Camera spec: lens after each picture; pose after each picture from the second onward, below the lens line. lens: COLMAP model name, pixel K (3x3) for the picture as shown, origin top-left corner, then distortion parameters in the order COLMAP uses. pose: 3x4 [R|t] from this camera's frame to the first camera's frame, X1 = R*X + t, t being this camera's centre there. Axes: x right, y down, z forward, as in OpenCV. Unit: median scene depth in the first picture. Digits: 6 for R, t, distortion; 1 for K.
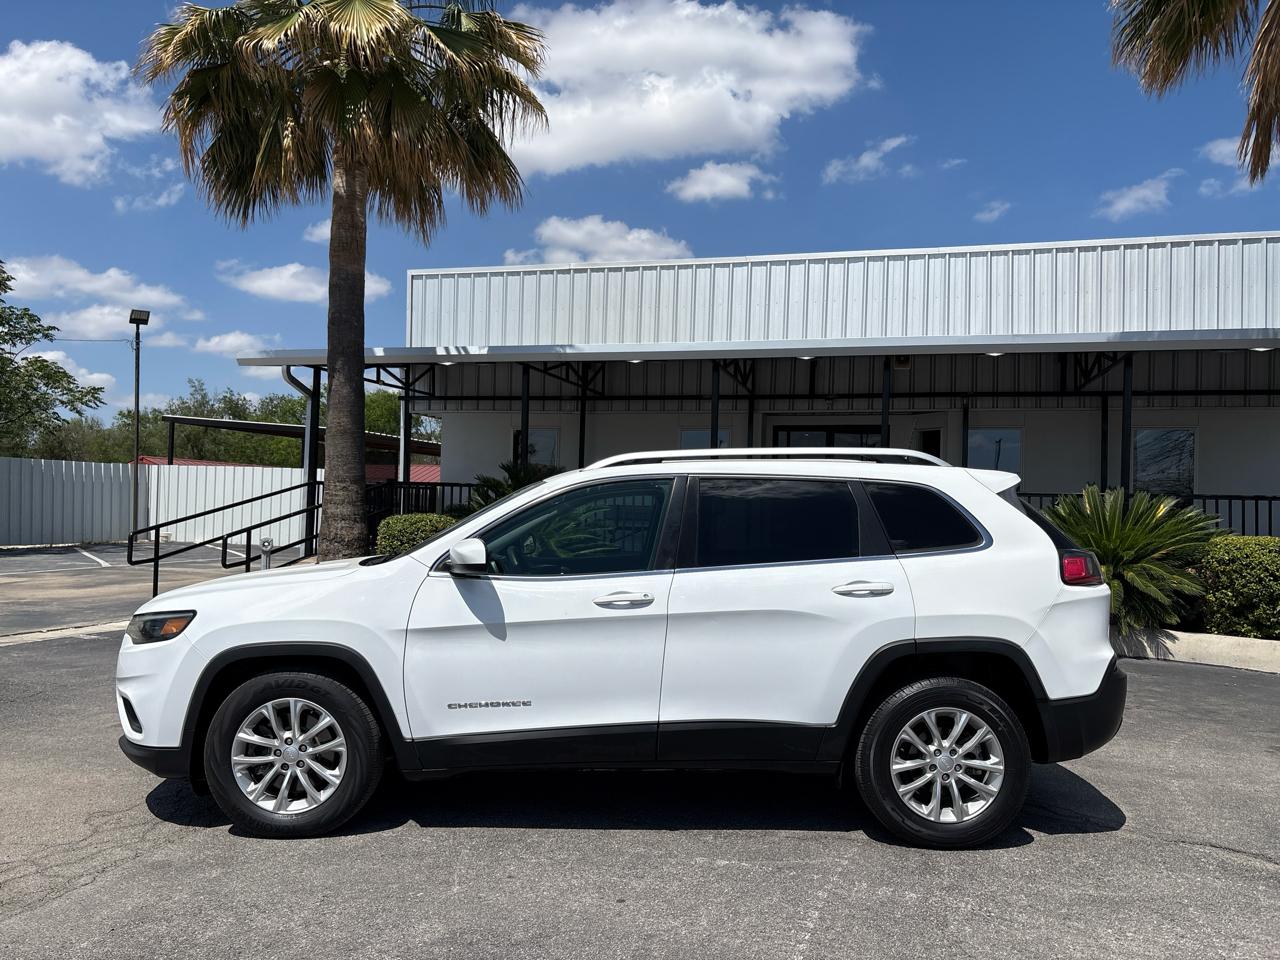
lens RADIAL K [[976.4, 0, 632.4], [0, 976.4, 481.9], [0, 0, 1]] dist [0.017285, -0.000999]
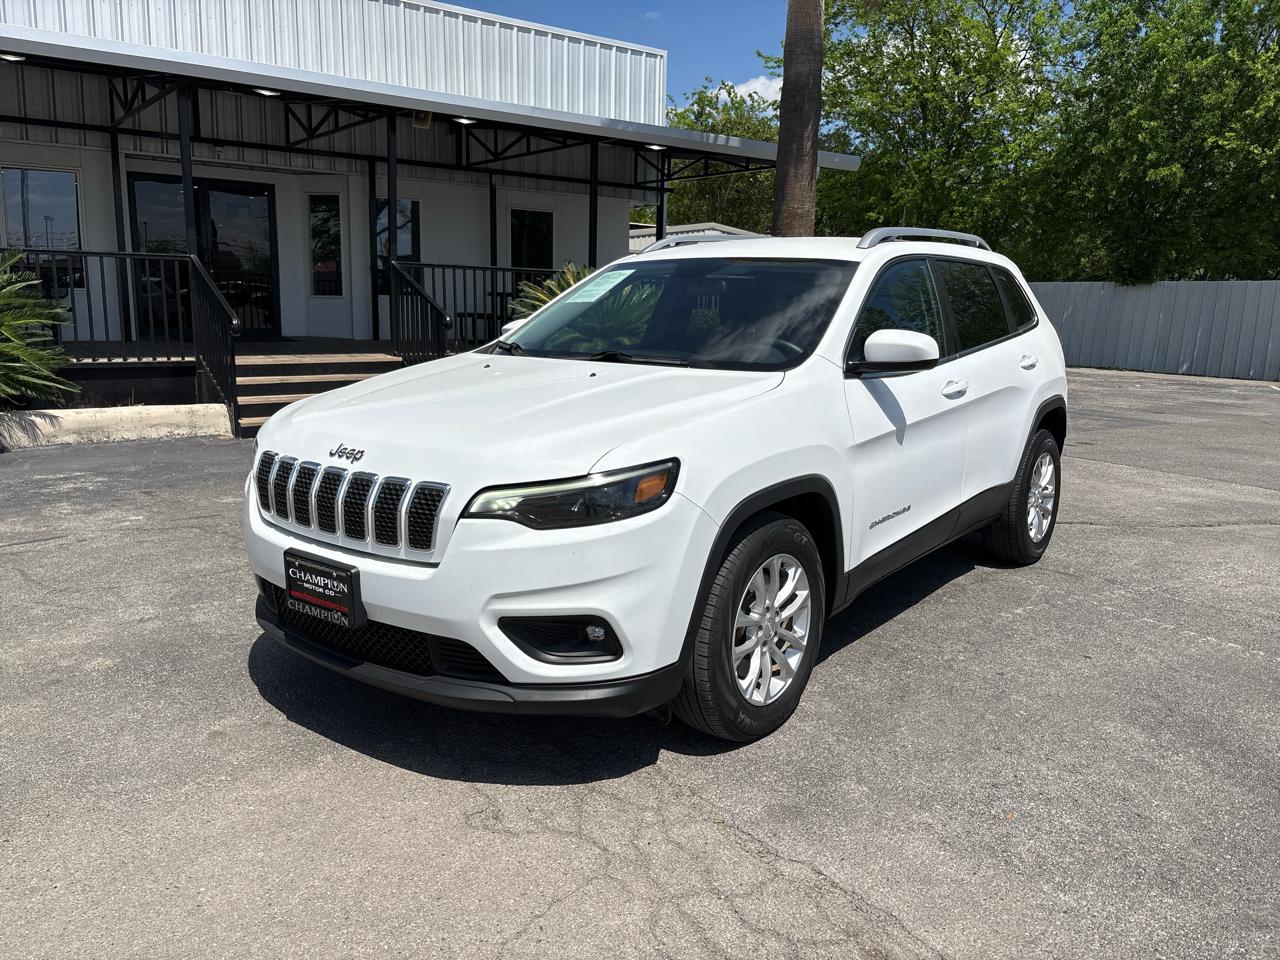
lens RADIAL K [[987.0, 0, 644.5], [0, 987.0, 471.1], [0, 0, 1]] dist [0.004452, -0.003224]
pose [[0.619053, -0.143710, 0.772088, -0.954675], [-0.030111, 0.978049, 0.206189, 0.008293], [-0.784771, -0.150890, 0.601137, 0.628688]]
